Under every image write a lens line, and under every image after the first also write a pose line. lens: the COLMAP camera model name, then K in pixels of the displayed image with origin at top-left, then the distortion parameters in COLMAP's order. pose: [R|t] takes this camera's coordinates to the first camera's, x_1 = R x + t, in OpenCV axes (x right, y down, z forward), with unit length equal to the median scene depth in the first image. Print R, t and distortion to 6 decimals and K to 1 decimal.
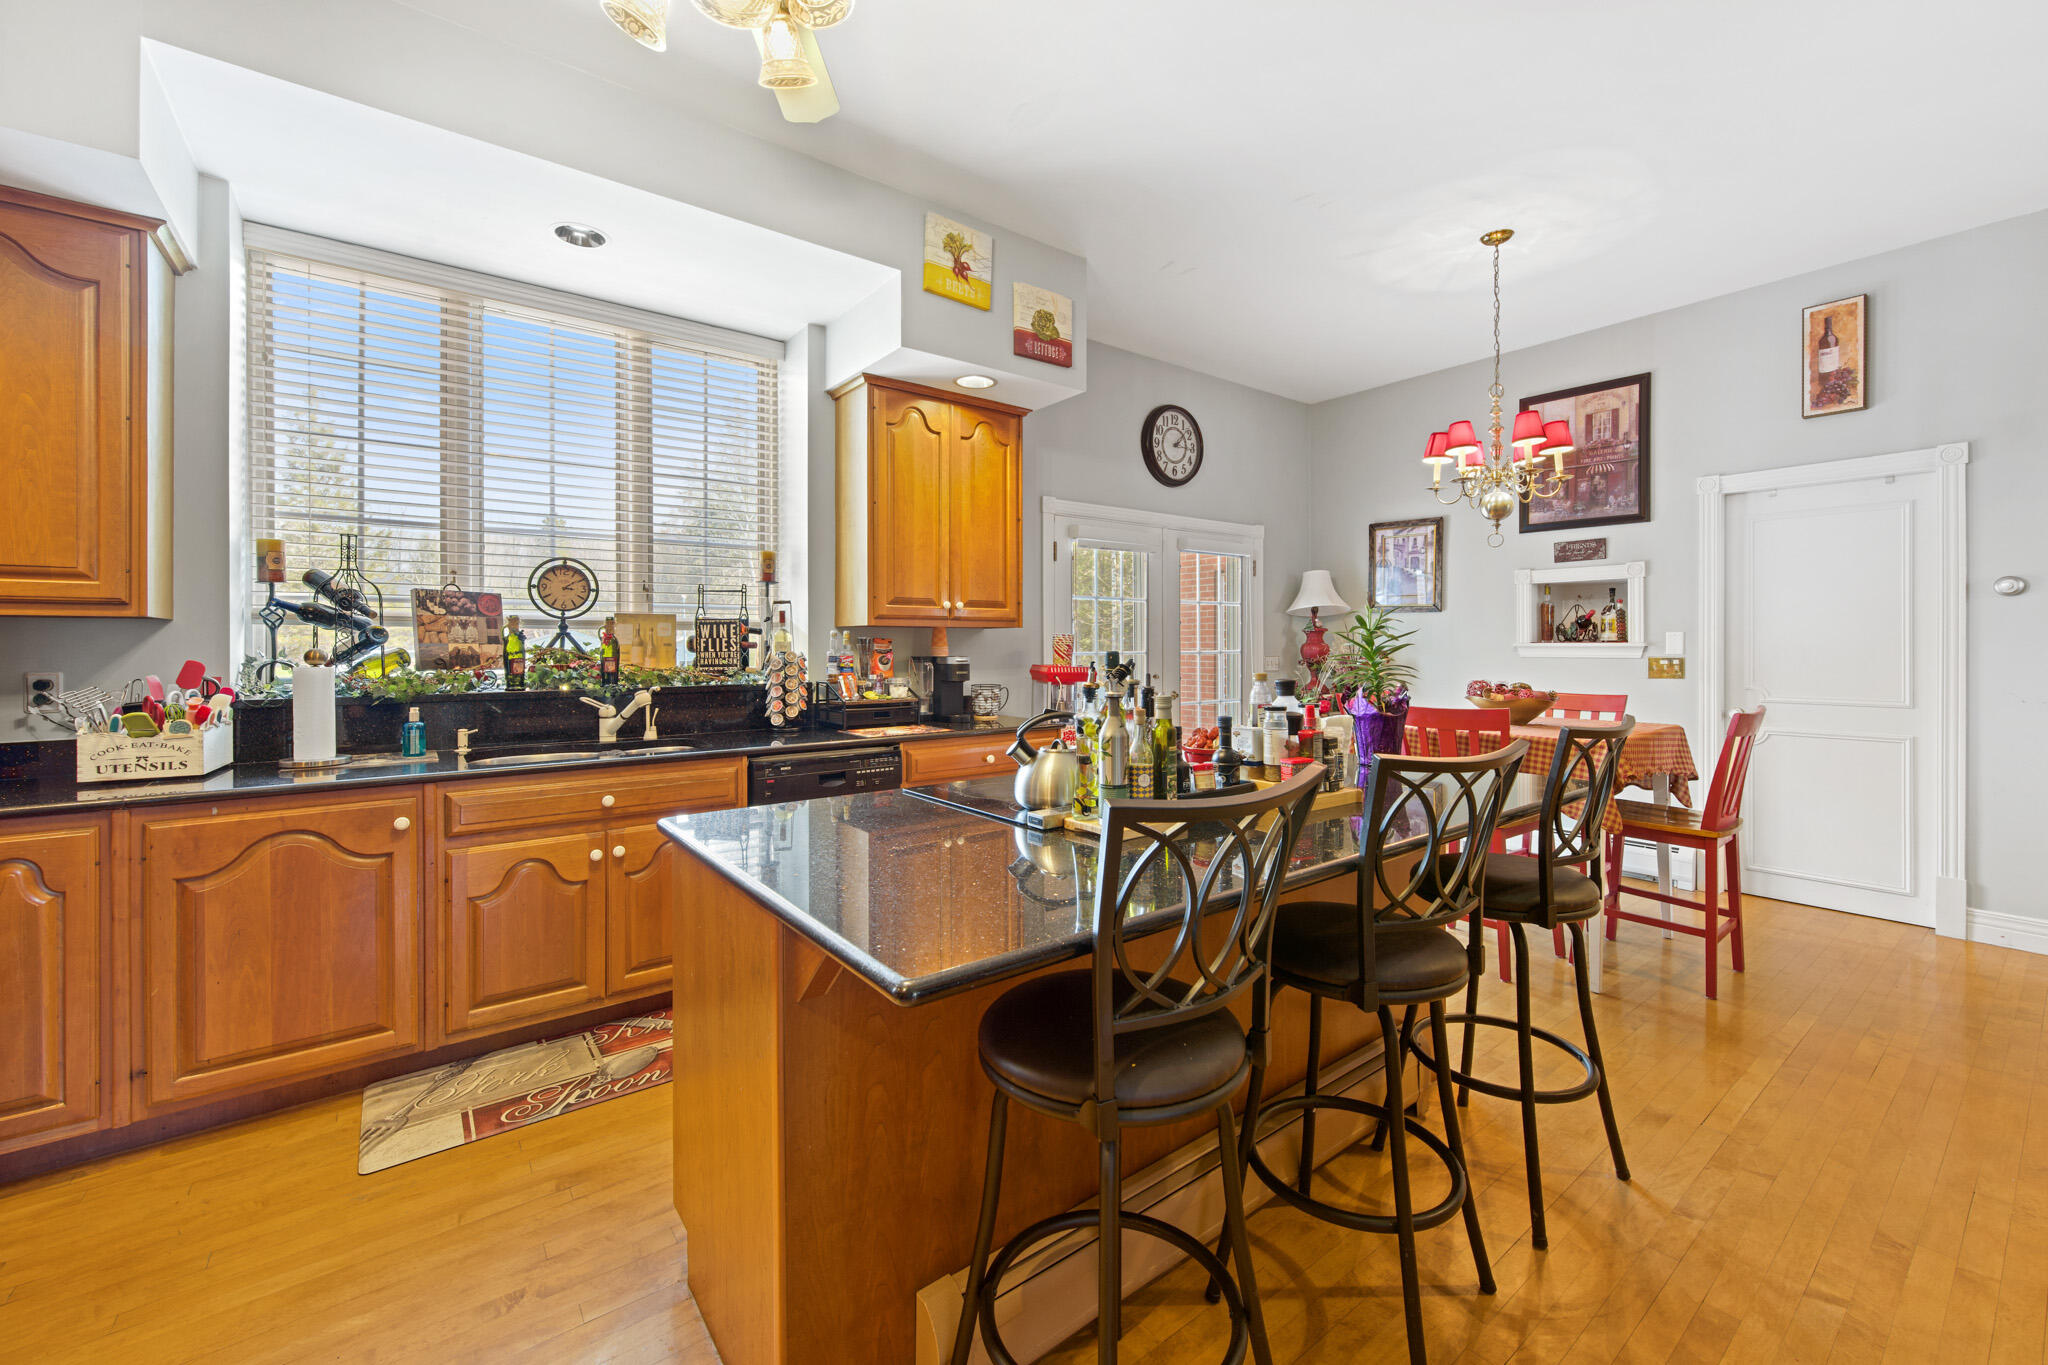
lens RADIAL K [[820.5, 0, 1019.4], [0, 820.5, 645.3], [0, 0, 1]] dist [0.001027, -0.000043]
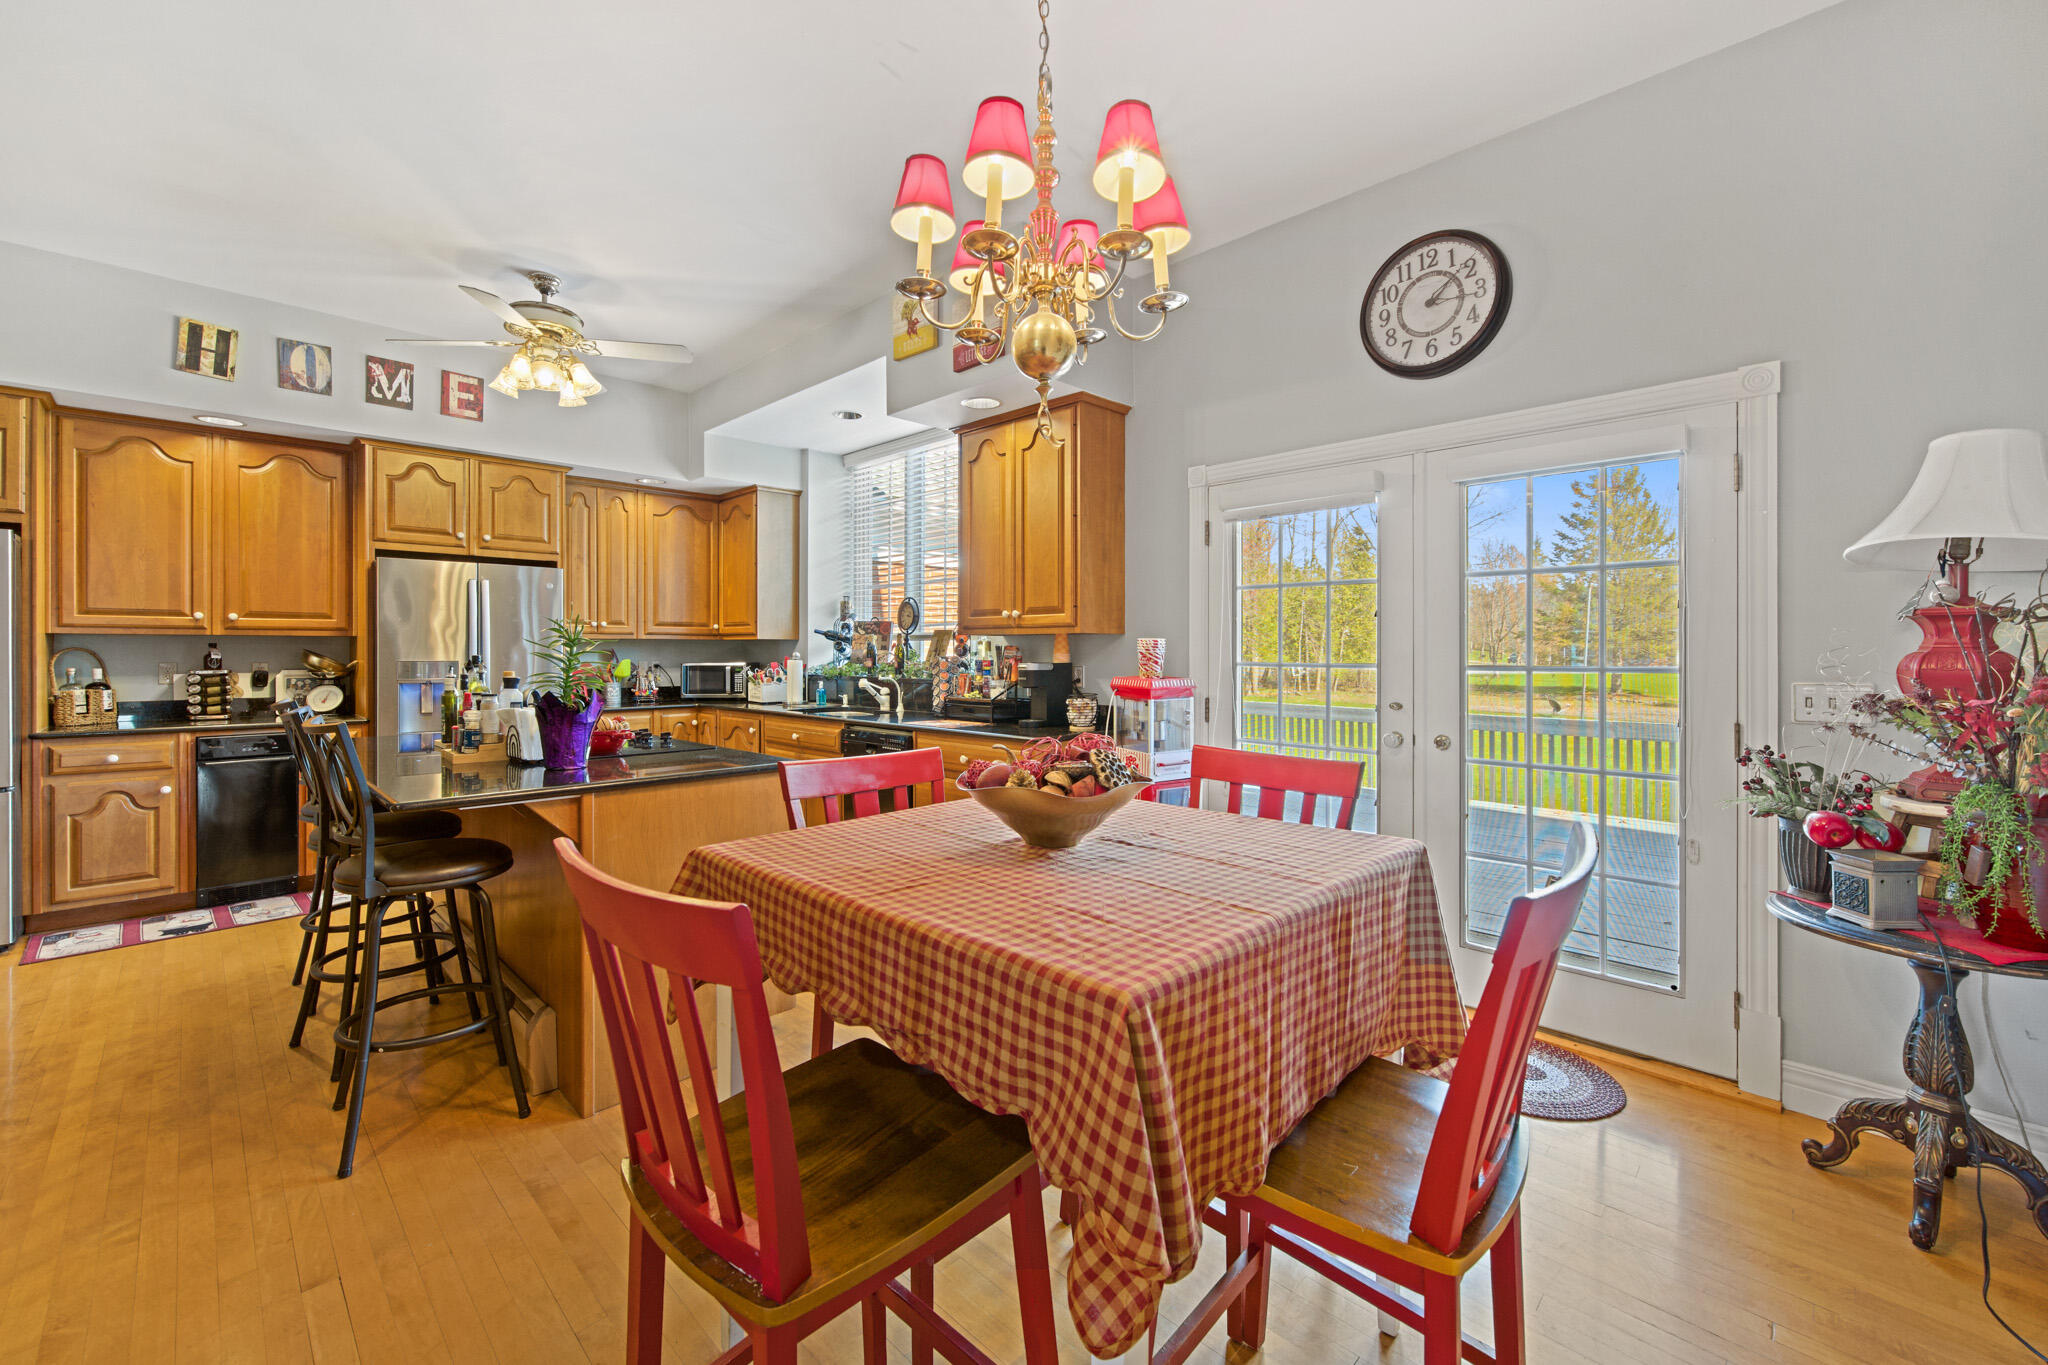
lens RADIAL K [[820.5, 0, 1019.4], [0, 820.5, 645.3], [0, 0, 1]] dist [0.001027, -0.000043]
pose [[0.146529, -0.008947, -0.989166, 0.783318], [-0.010657, 0.999887, -0.010622, 0.003815], [0.989149, 0.012098, 0.146417, 0.700780]]
